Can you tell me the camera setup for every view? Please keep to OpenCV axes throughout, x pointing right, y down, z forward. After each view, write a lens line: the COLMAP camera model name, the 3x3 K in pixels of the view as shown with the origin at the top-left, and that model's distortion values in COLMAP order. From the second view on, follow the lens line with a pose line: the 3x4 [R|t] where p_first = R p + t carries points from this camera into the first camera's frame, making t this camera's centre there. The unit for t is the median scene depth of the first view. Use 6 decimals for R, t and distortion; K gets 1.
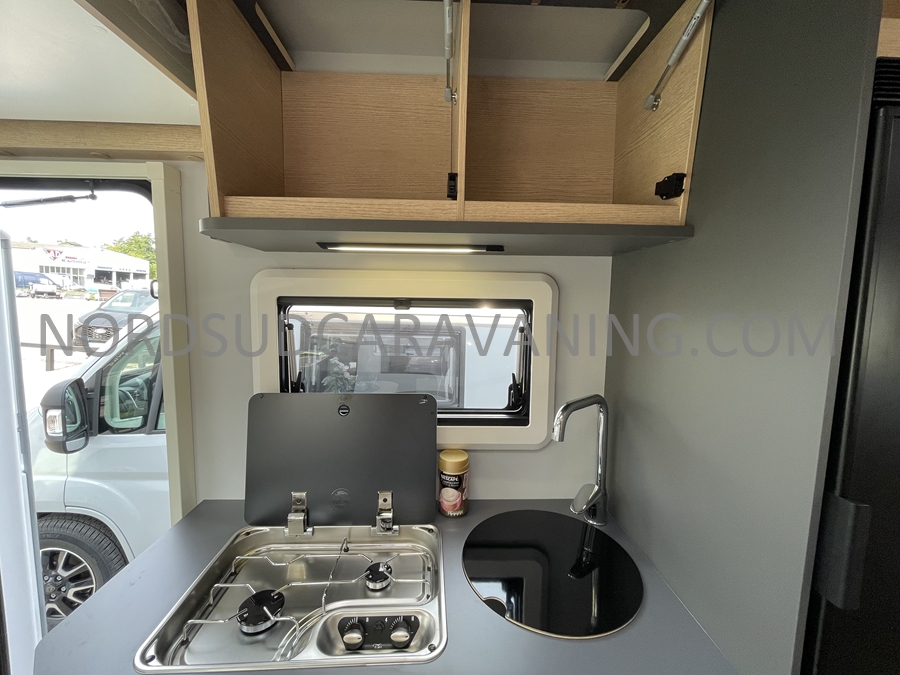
lens RADIAL K [[365.4, 0, 451.5], [0, 365.4, 332.0], [0, 0, 1]] dist [-0.001659, -0.000880]
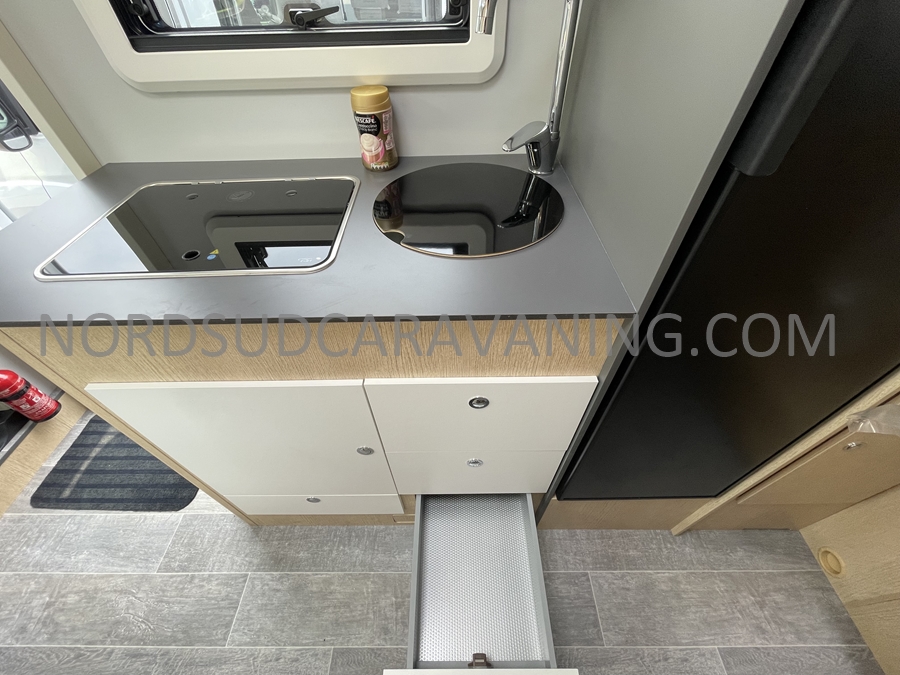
lens RADIAL K [[365.4, 0, 450.1], [0, 365.4, 334.1], [0, 0, 1]] dist [-0.001659, -0.000880]
pose [[0.998604, 0.000229, -0.052829, 0.221194], [0.034766, 0.750102, 0.660408, 0.221328], [0.039778, -0.661322, 0.749047, 0.081588]]
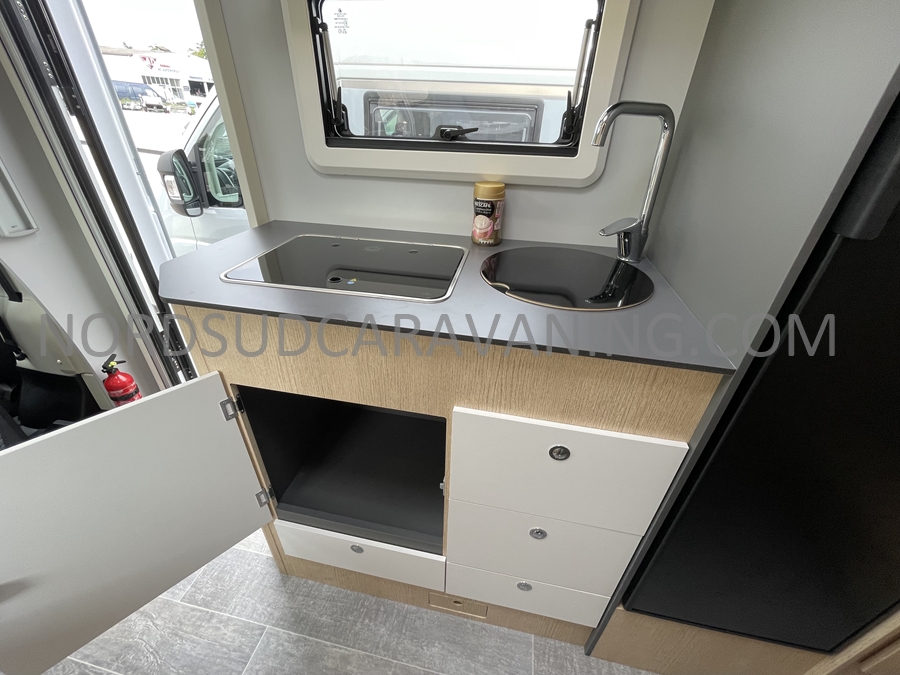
lens RADIAL K [[365.4, 0, 449.7], [0, 365.4, 333.6], [0, 0, 1]] dist [-0.001659, -0.000880]
pose [[0.972360, 0.124810, -0.197328, 0.145216], [-0.028748, 0.902704, 0.429302, 0.283156], [0.231710, -0.411763, 0.881341, -0.050712]]
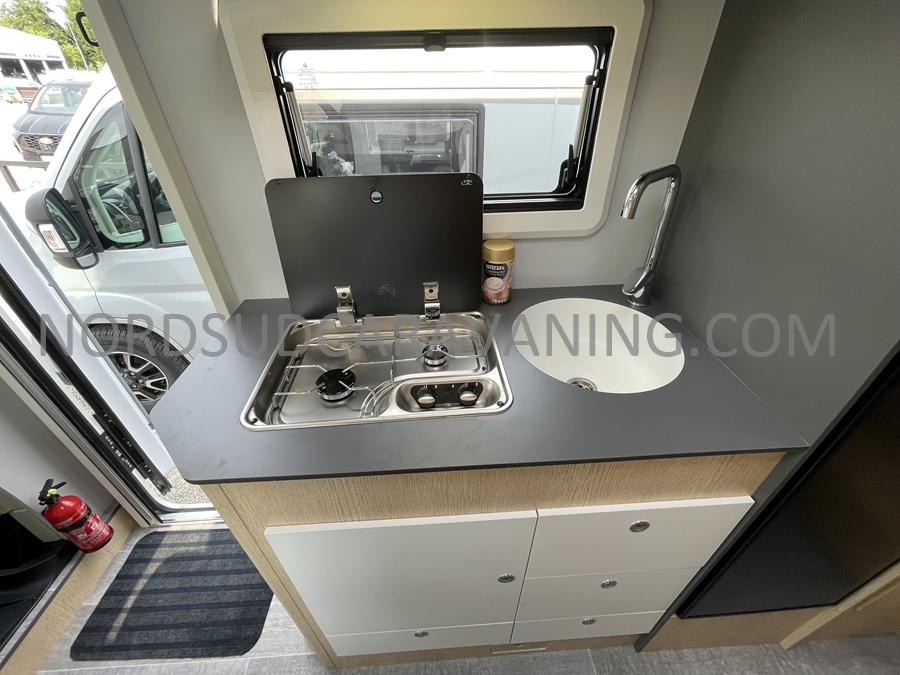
lens RADIAL K [[365.4, 0, 451.3], [0, 365.4, 333.9], [0, 0, 1]] dist [-0.001659, -0.000880]
pose [[0.999271, -0.037777, -0.005586, -0.119082], [0.035669, 0.871069, 0.489865, 0.075864], [-0.013640, -0.489706, 0.871781, 0.078429]]
